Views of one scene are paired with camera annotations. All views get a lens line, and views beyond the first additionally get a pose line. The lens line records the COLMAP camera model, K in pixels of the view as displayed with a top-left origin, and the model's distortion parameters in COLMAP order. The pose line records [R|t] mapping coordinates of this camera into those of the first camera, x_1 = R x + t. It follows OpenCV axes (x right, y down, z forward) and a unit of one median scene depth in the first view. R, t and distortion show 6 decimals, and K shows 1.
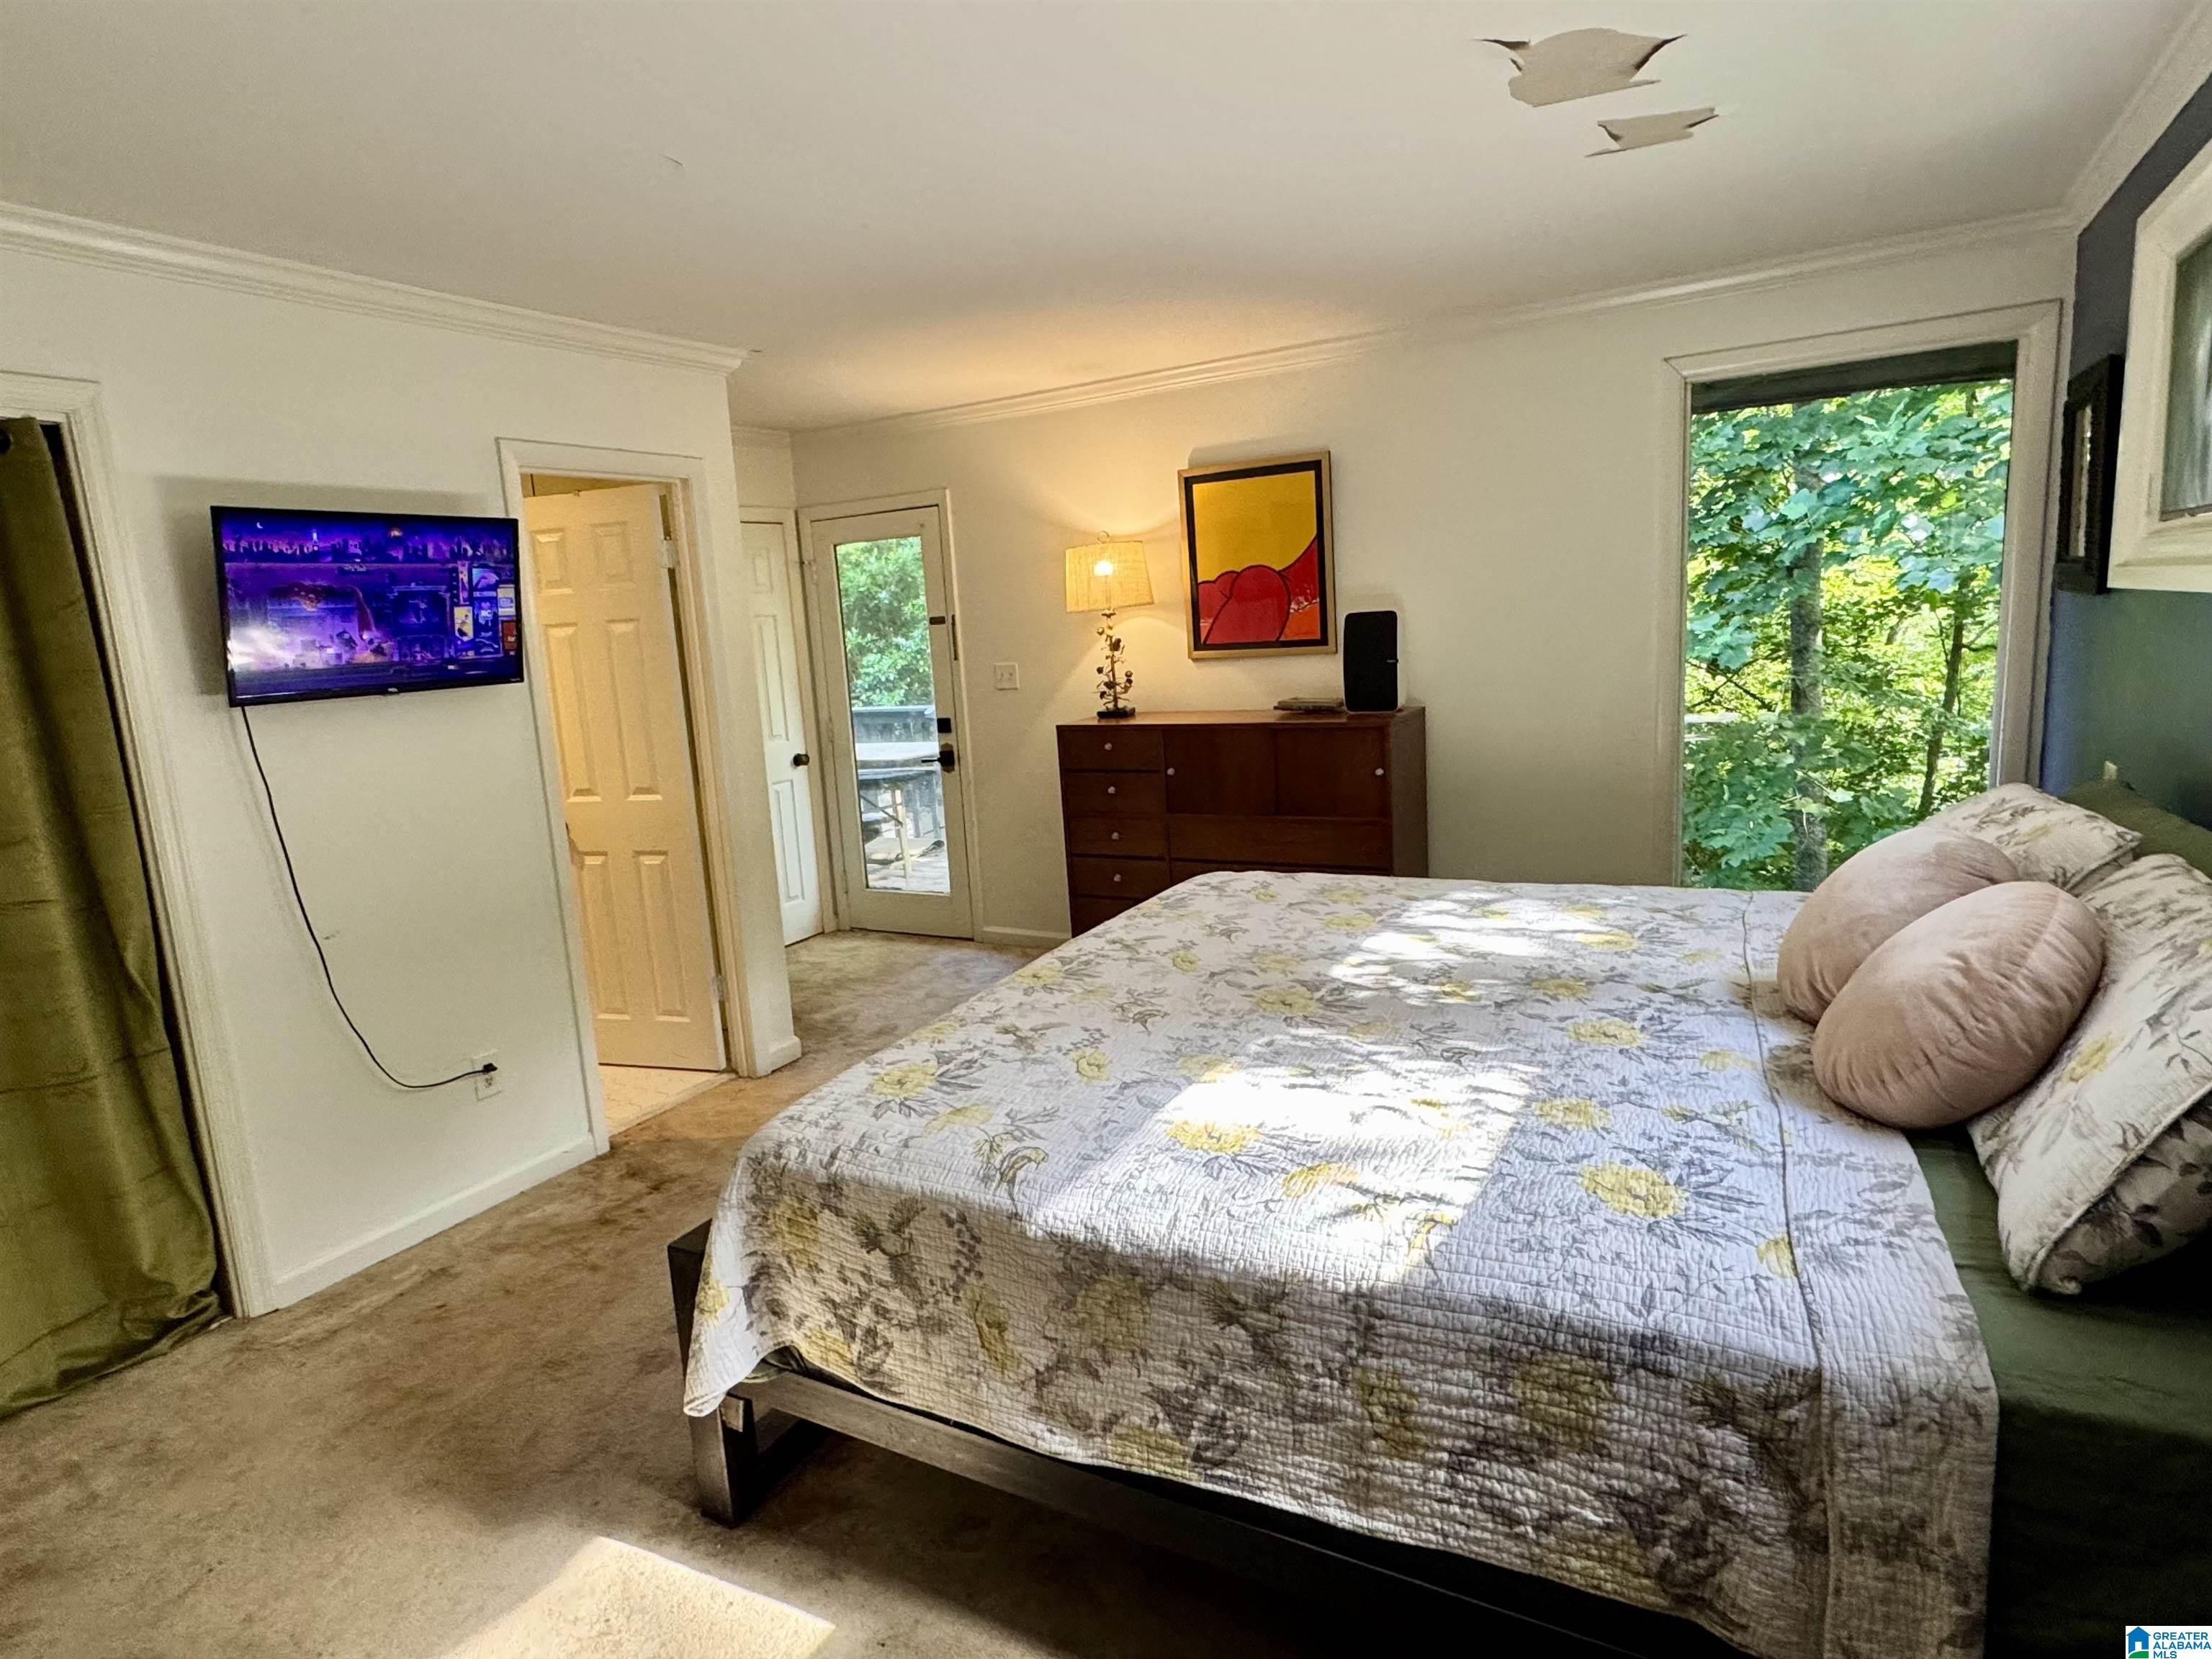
lens RADIAL K [[1249.2, 0, 1097.4], [0, 1249.2, 810.3], [0, 0, 1]] dist [0.000828, -0.008325]
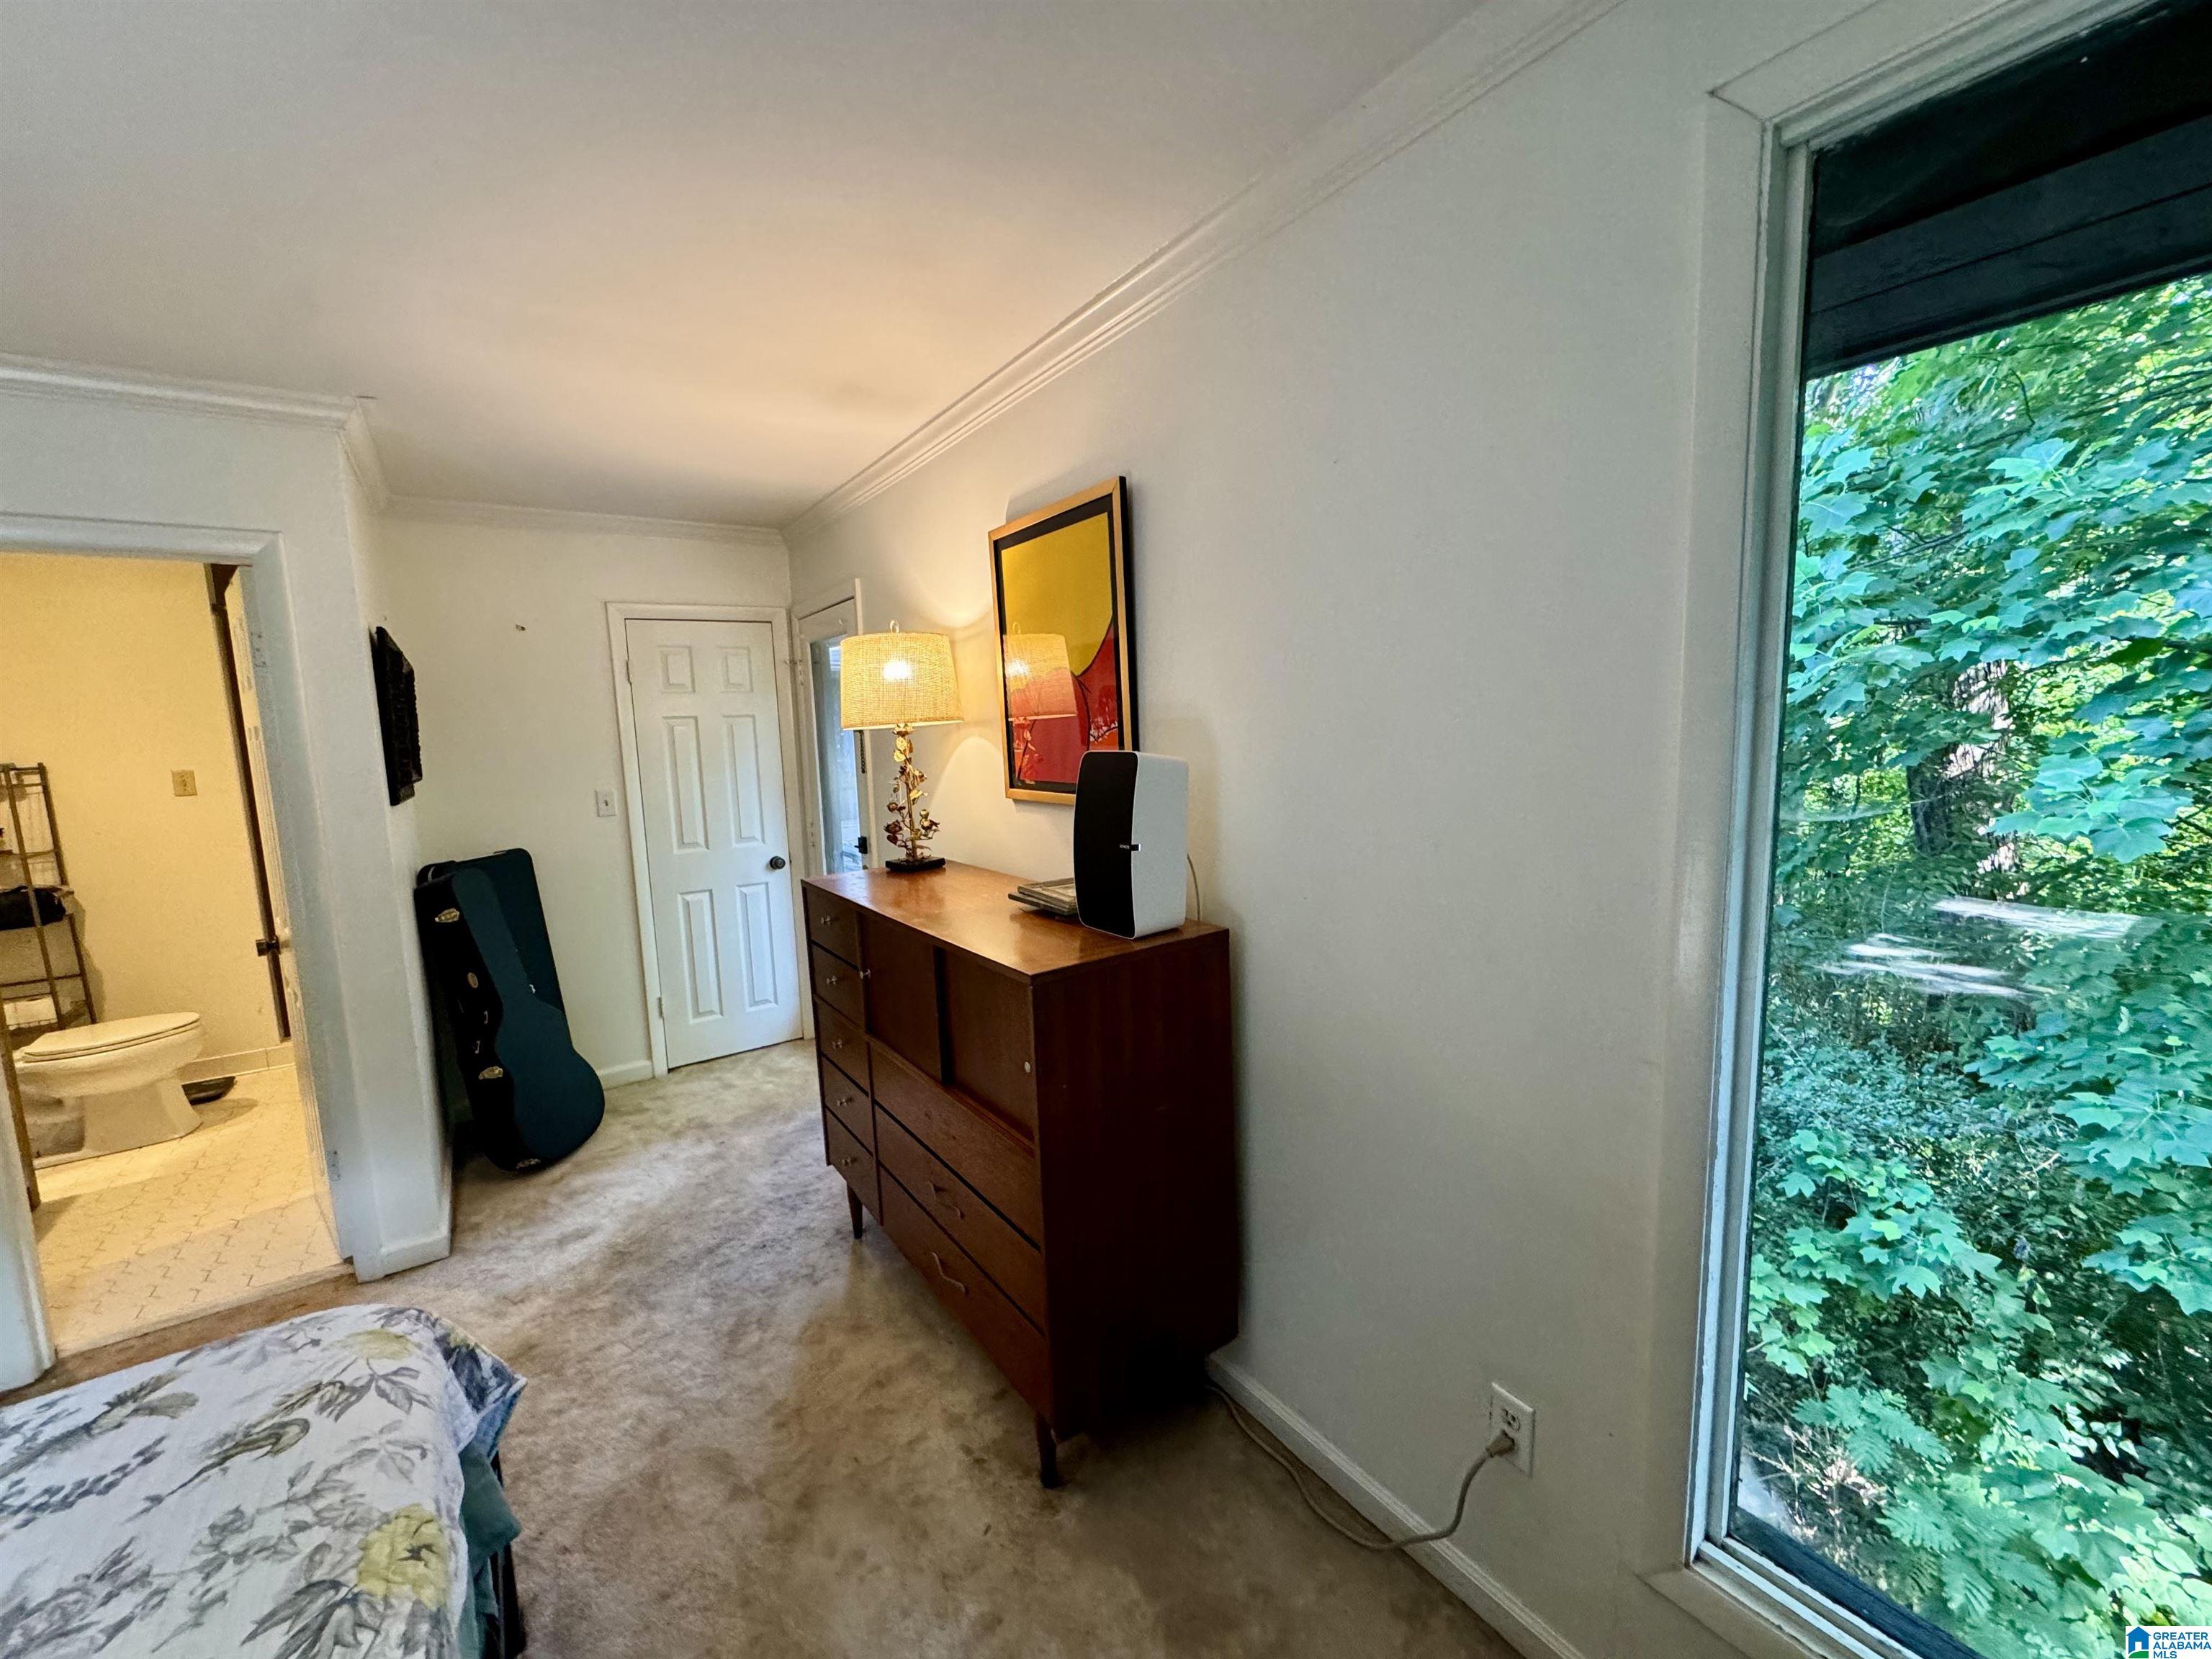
lens RADIAL K [[895.6, 0, 1096.9], [0, 895.6, 822.4], [0, 0, 1]] dist [-0.012996, -0.000884]
pose [[0.897610, 0.079146, -0.433627, 0.988022], [-0.086975, 0.996209, 0.001791, -0.328523], [0.432124, 0.036107, 0.901091, 1.645866]]
